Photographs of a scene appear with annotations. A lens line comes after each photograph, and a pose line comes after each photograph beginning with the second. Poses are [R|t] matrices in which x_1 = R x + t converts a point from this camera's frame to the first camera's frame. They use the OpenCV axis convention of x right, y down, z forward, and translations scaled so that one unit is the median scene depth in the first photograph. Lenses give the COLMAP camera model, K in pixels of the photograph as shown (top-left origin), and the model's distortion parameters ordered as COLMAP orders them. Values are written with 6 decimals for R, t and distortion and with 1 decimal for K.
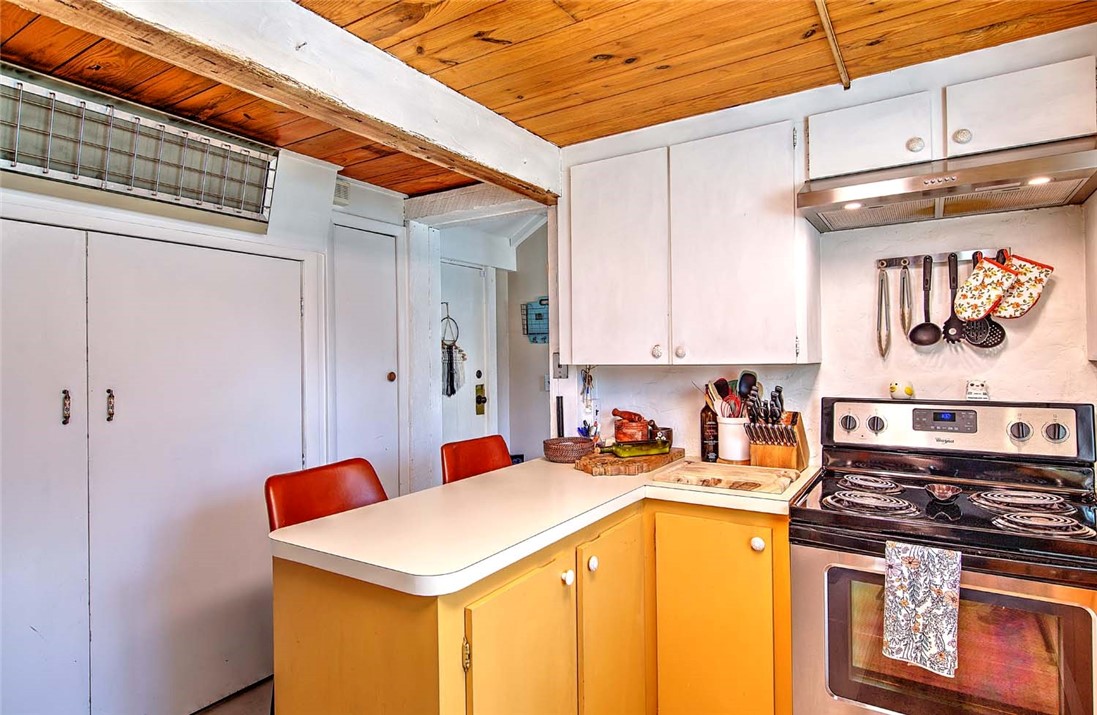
lens RADIAL K [[599.6, 0, 547.1], [0, 599.6, 360.8], [0, 0, 1]] dist [0.000886, -0.000126]
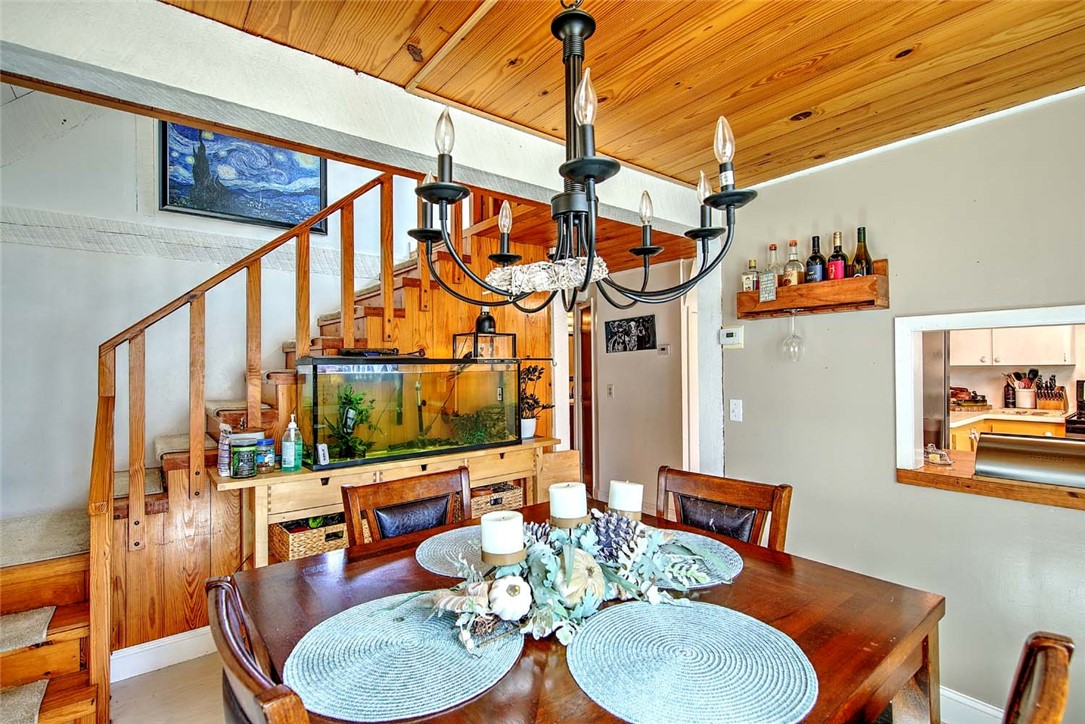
lens RADIAL K [[507.2, 0, 543.3], [0, 507.2, 365.4], [0, 0, 1]] dist [0.002968, 0.000308]
pose [[0.946686, 0.003009, -0.322145, -0.789358], [-0.006418, 0.999934, -0.009521, 0.036024], [0.322095, 0.011081, 0.946643, -1.394982]]
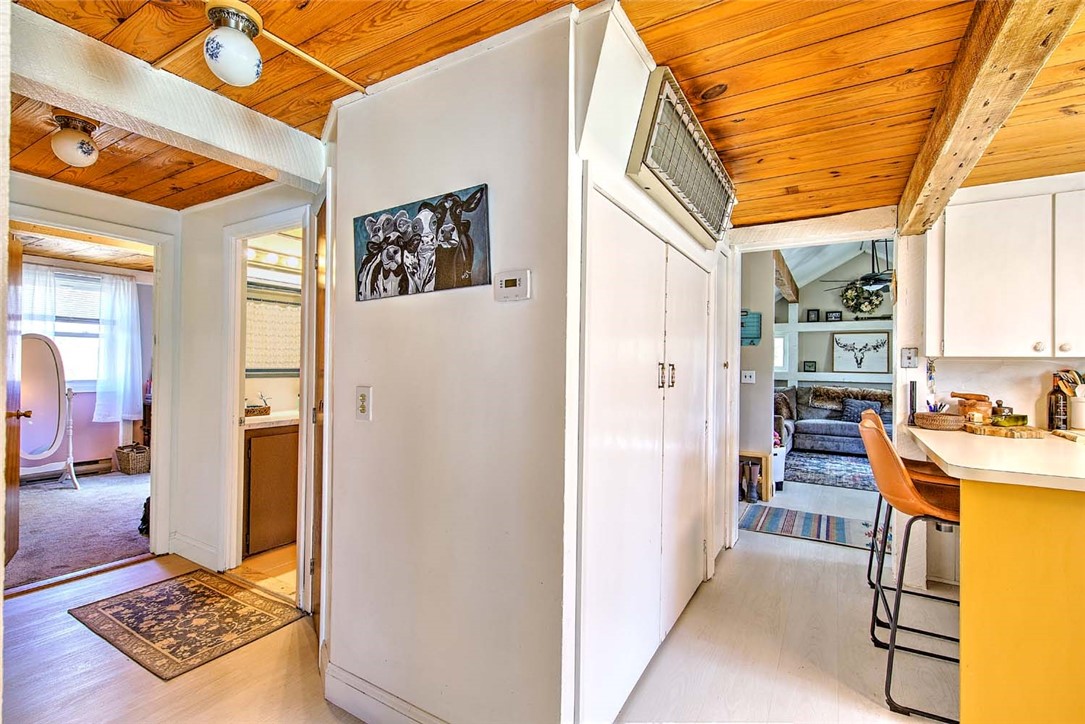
lens RADIAL K [[491.6, 0, 535.5], [0, 491.6, 364.8], [0, 0, 1]] dist [0.004228, 0.000115]
pose [[0.999287, 0.025698, 0.027648, -0.961898], [-0.025457, 0.999635, -0.009059, 0.062048], [-0.027871, 0.008349, 0.999577, -0.064696]]
